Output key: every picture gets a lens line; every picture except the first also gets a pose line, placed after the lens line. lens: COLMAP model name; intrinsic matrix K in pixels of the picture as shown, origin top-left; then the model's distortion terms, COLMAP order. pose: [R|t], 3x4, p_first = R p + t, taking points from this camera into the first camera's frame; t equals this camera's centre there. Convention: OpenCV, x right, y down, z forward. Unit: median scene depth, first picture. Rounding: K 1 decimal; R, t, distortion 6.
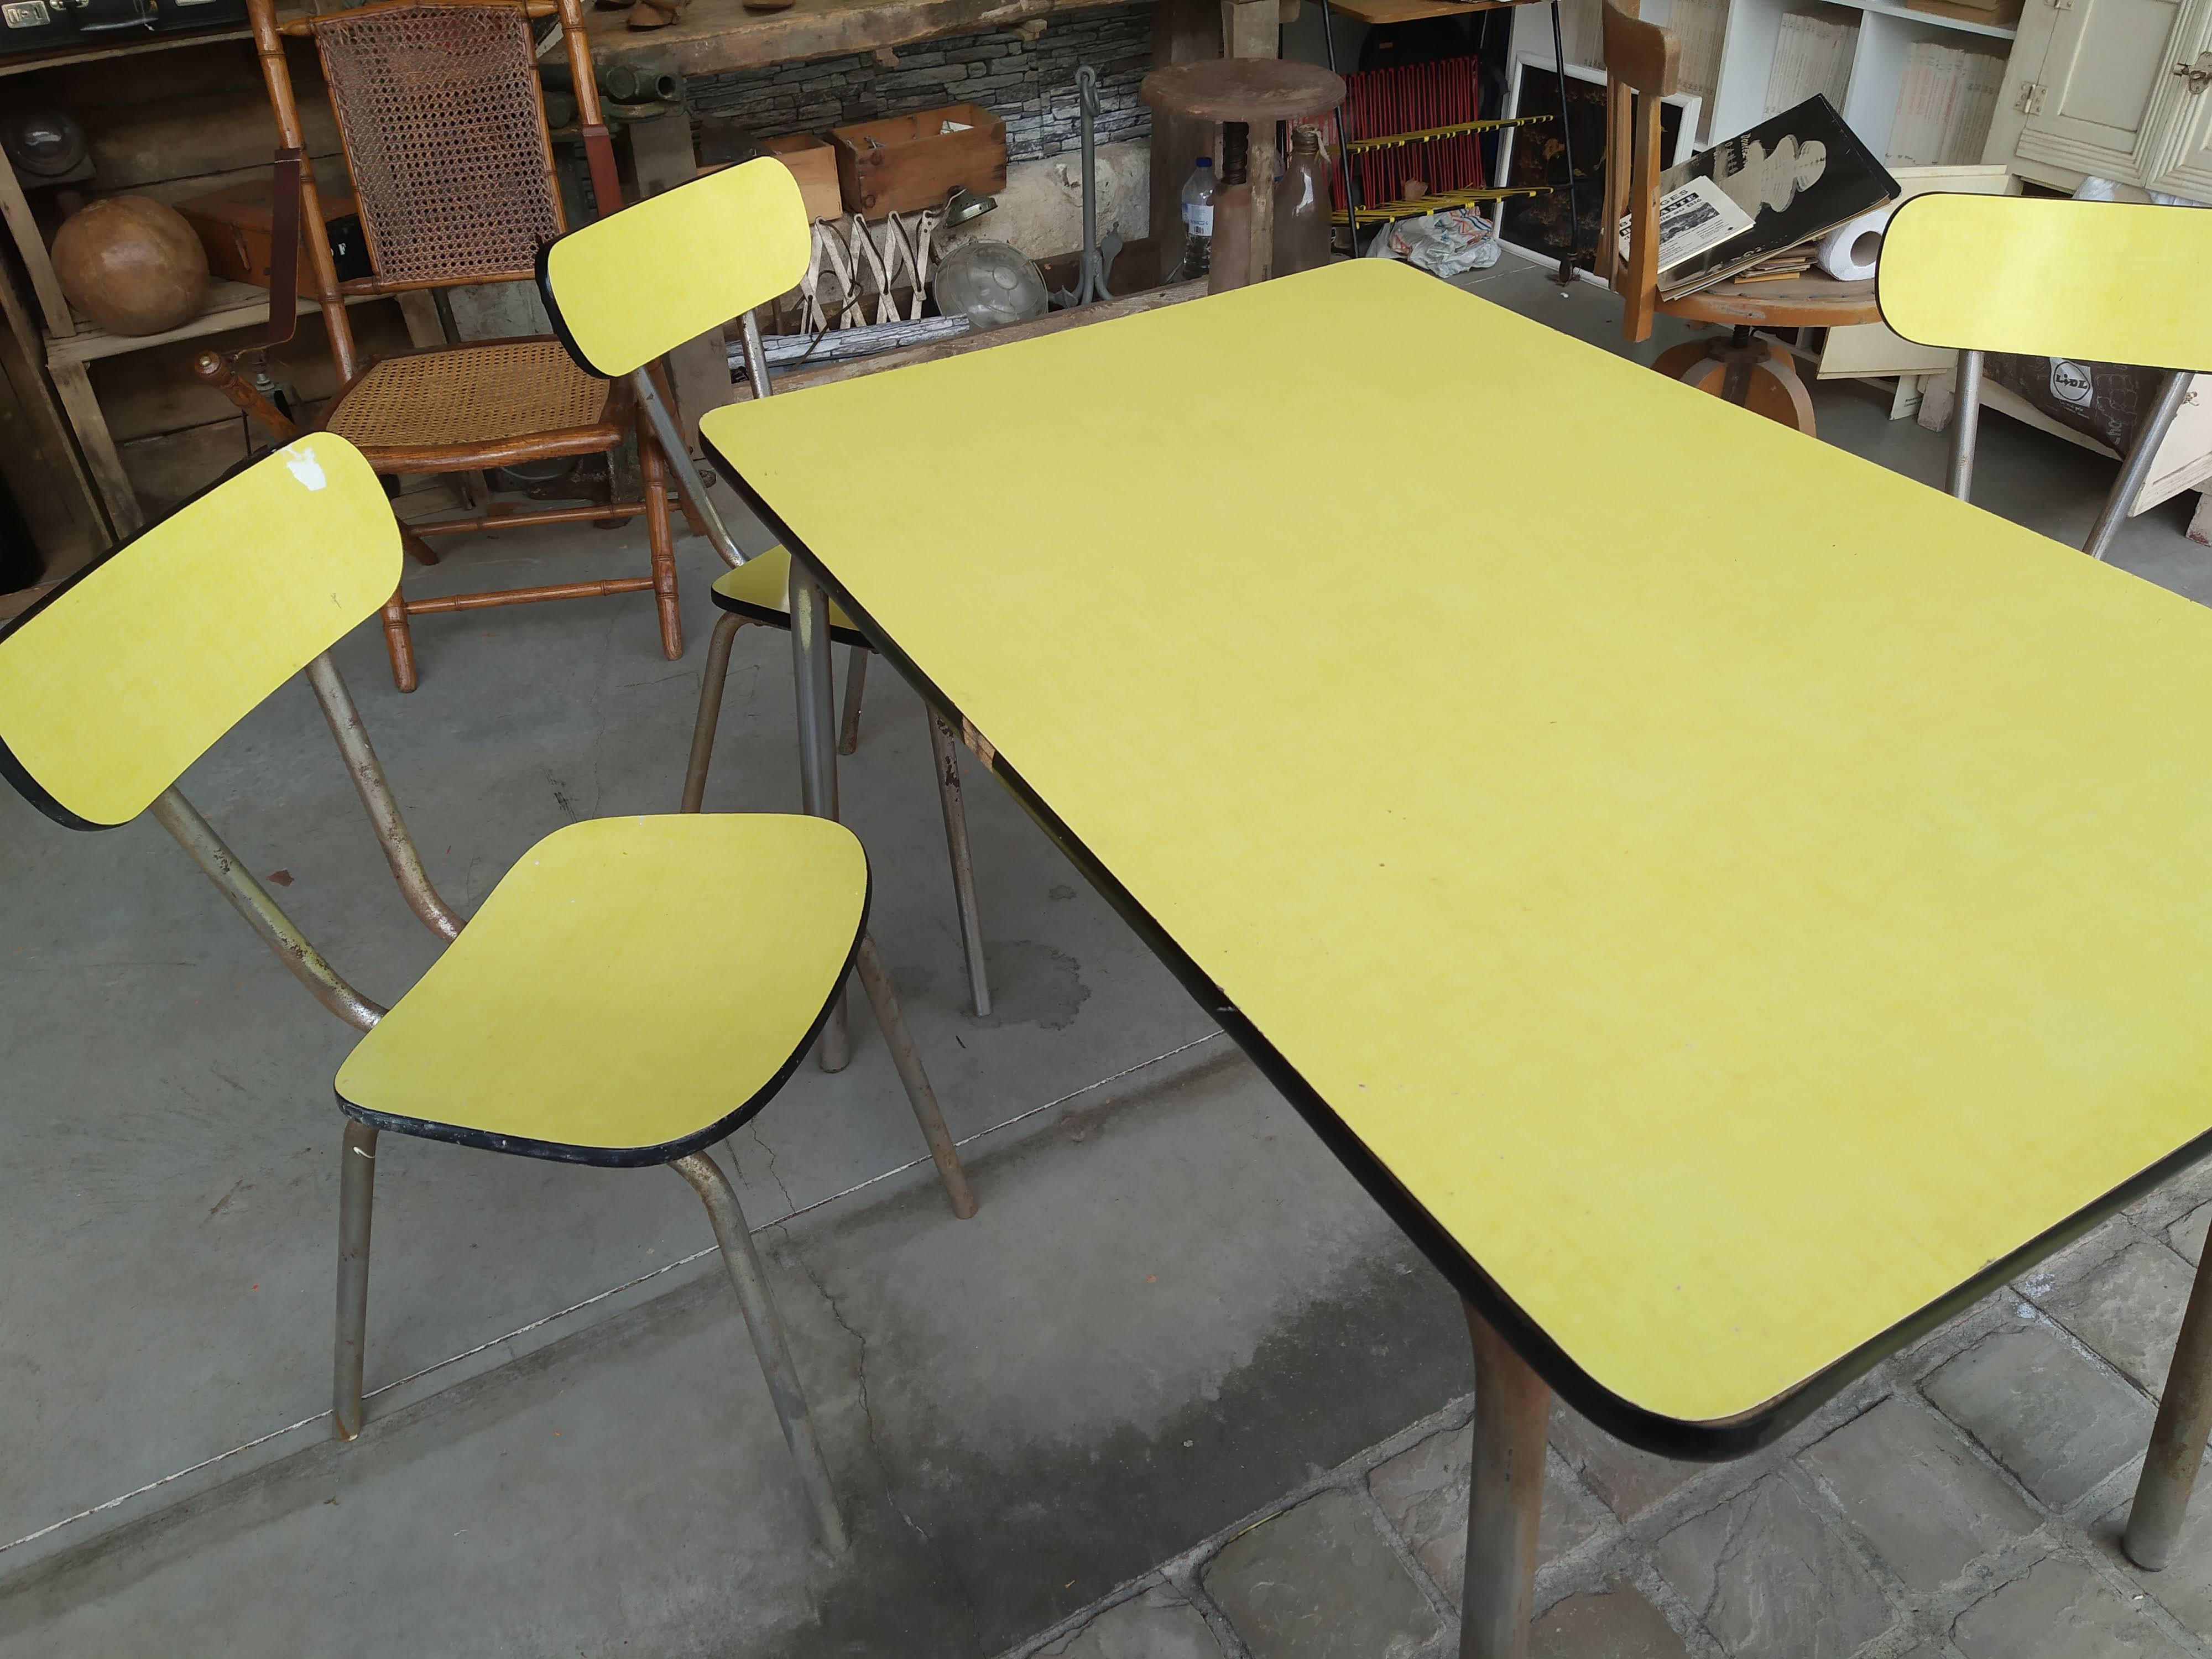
lens RADIAL K [[1623.5, 0, 1097.9], [0, 1623.5, 835.9], [0, 0, 1]] dist [0.099833, -0.139077]
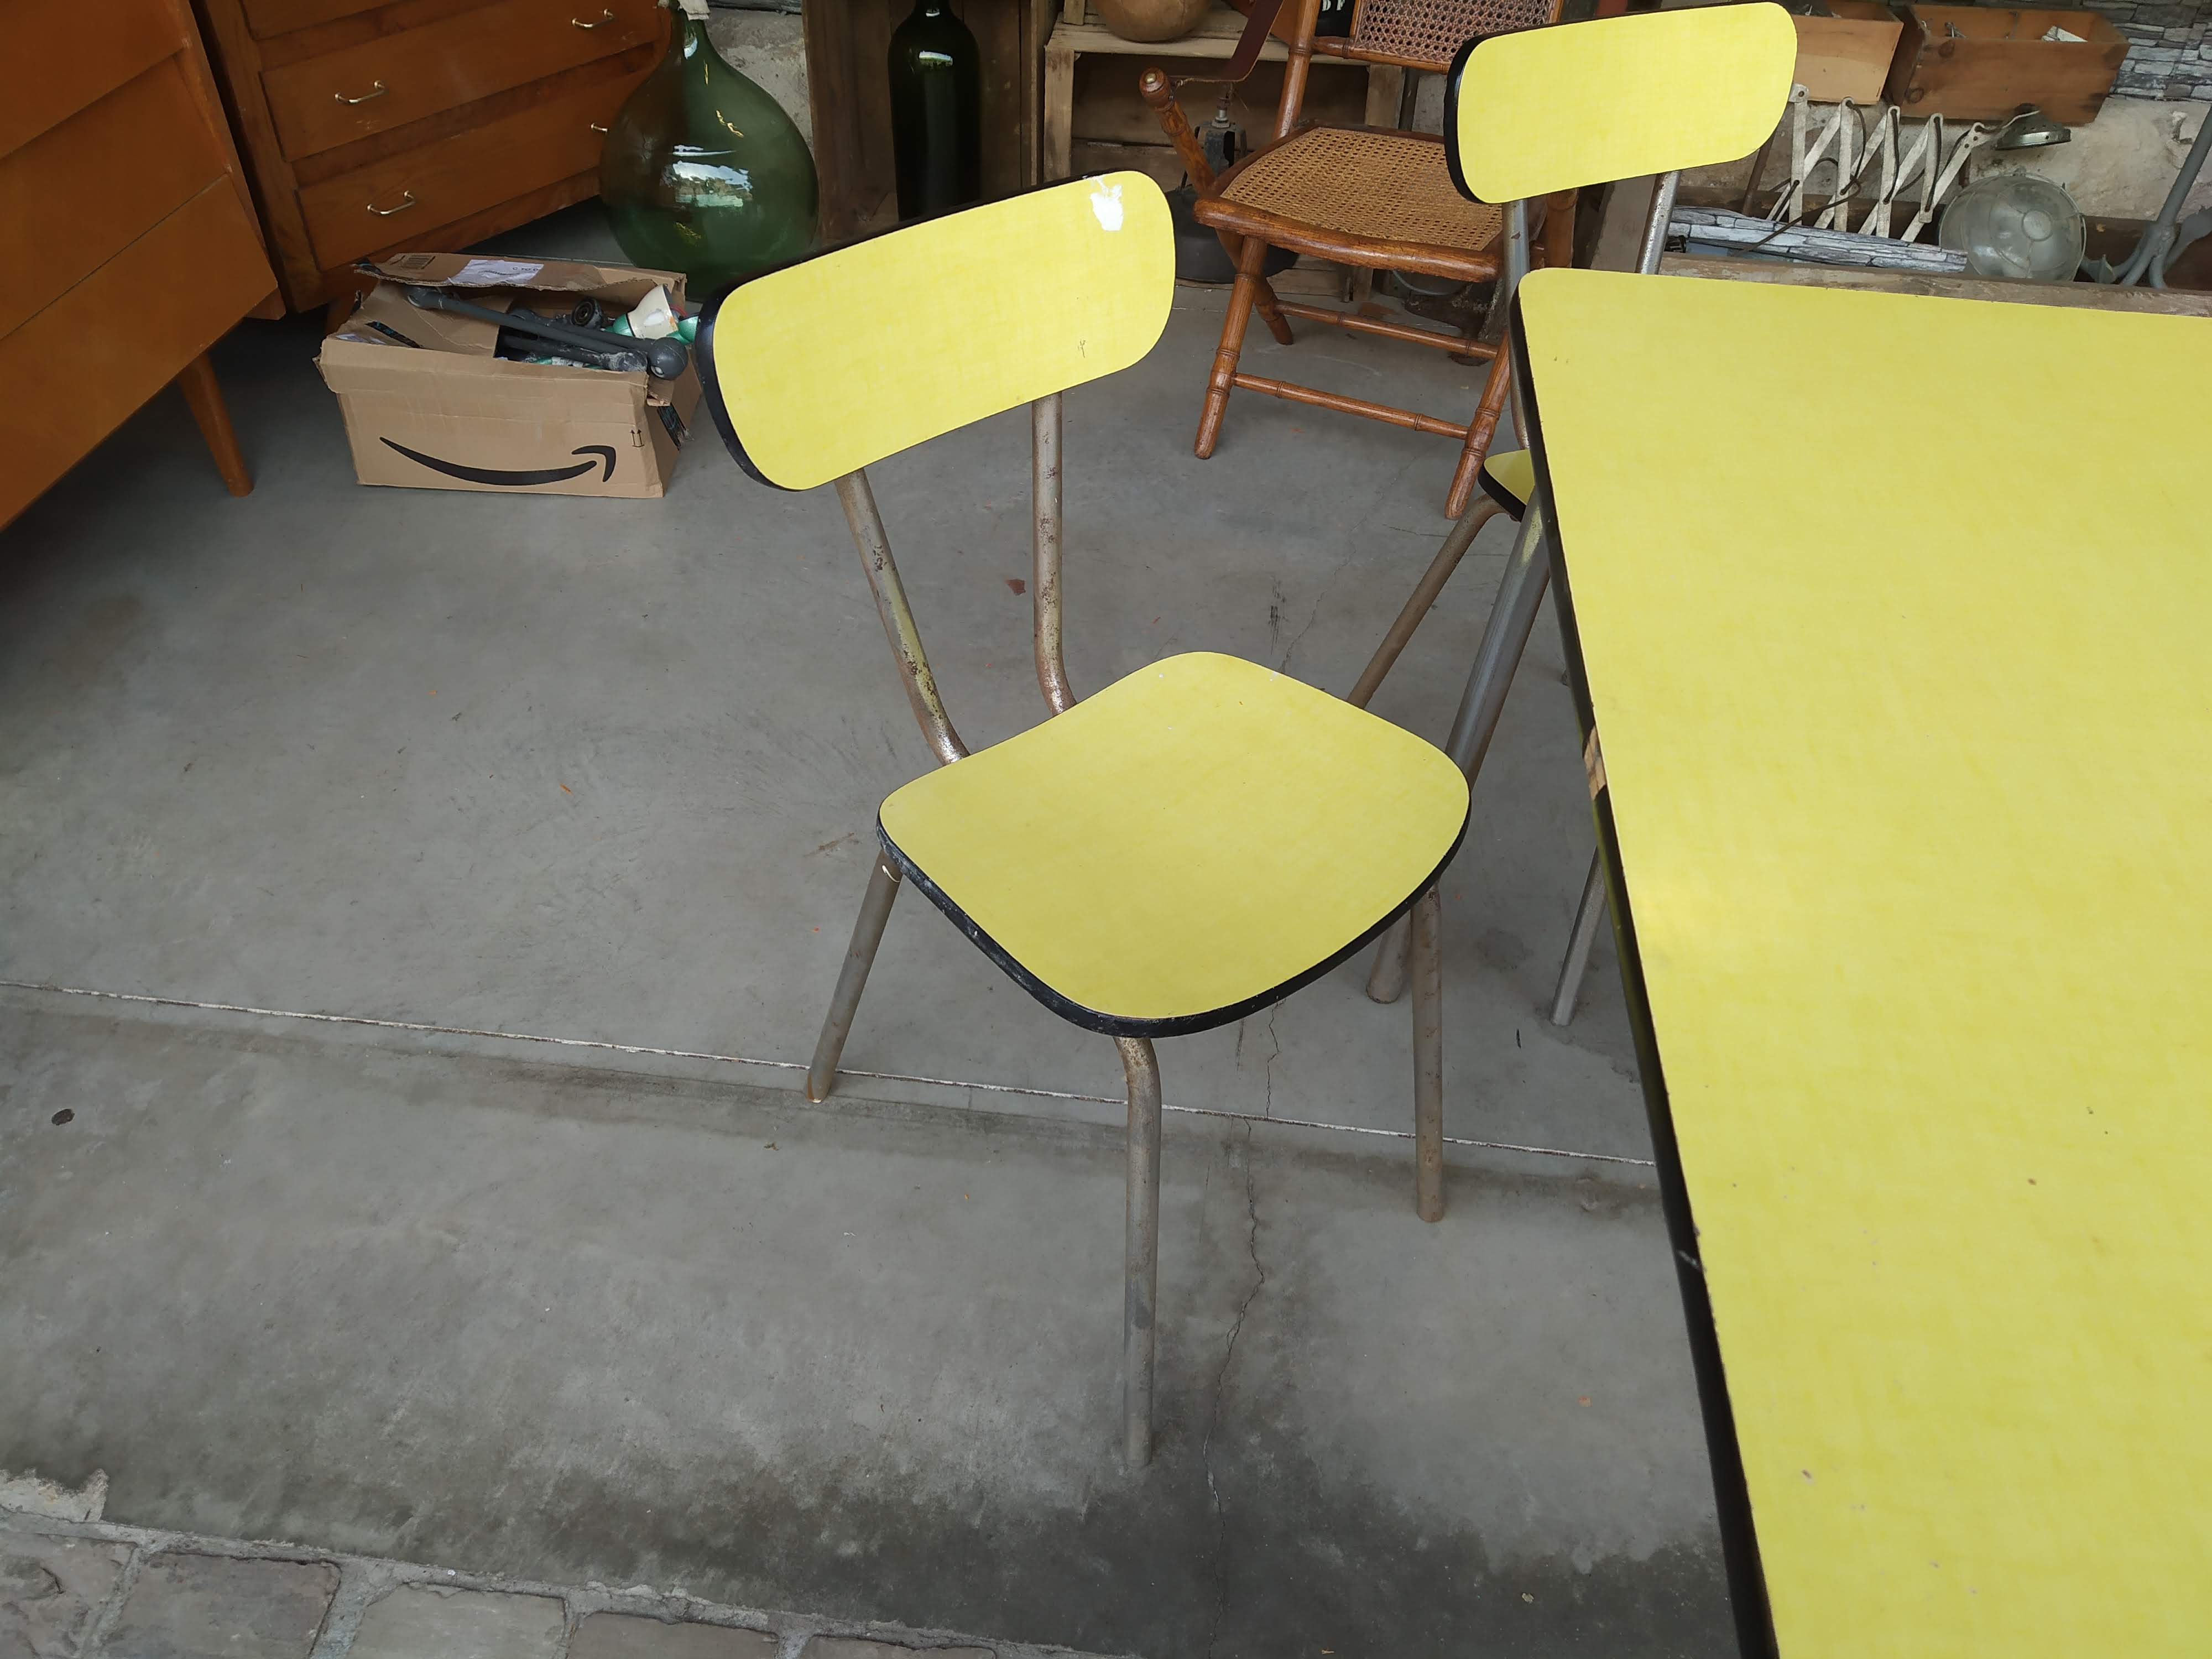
lens RADIAL K [[1623.5, 0, 1107.4], [0, 1623.5, 834.0], [0, 0, 1]] dist [0.099833, -0.139077]
pose [[0.814668, 0.430959, -0.388060, 0.039154], [-0.395787, 0.902260, 0.171112, -0.048091], [0.423873, 0.014190, 0.905610, 0.122908]]
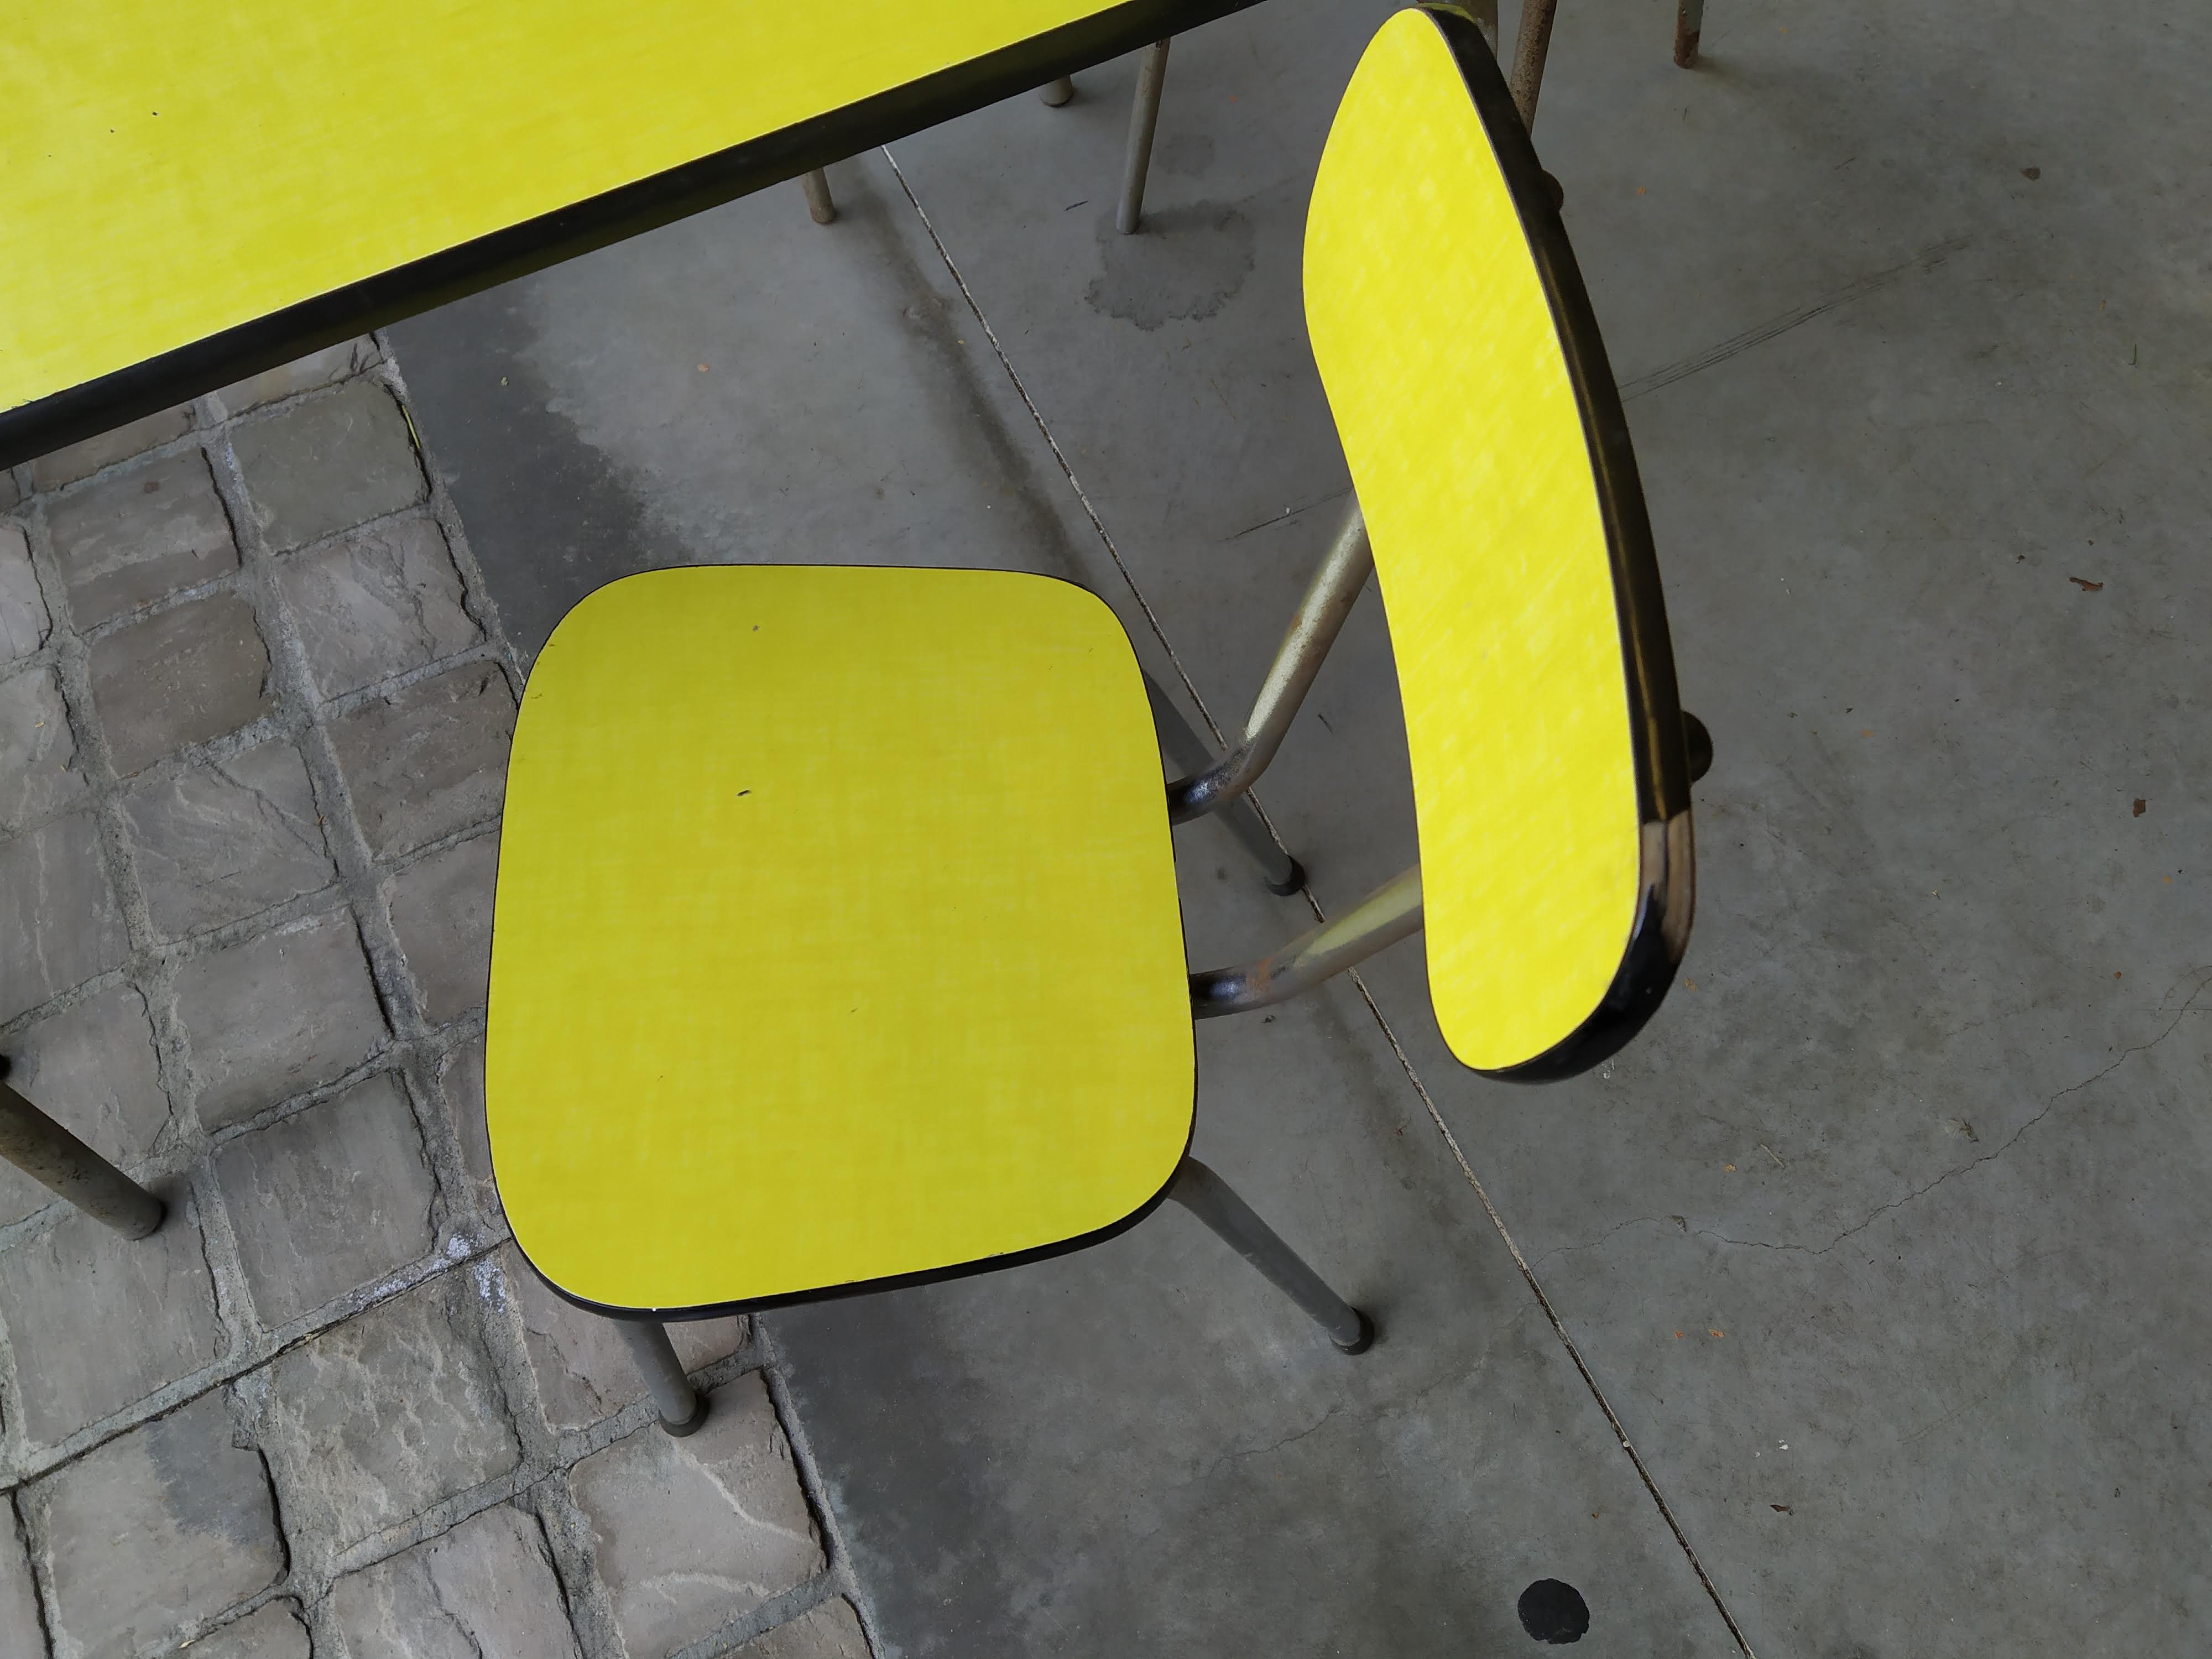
lens RADIAL K [[1623.5, 0, 1113.7], [0, 1623.5, 836.3], [0, 0, 1]] dist [0.099833, -0.139077]
pose [[-0.048944, 0.930115, -0.363992, 0.681539], [-0.590042, 0.267116, 0.761906, -0.575273], [0.805888, 0.252061, 0.535733, 0.817973]]
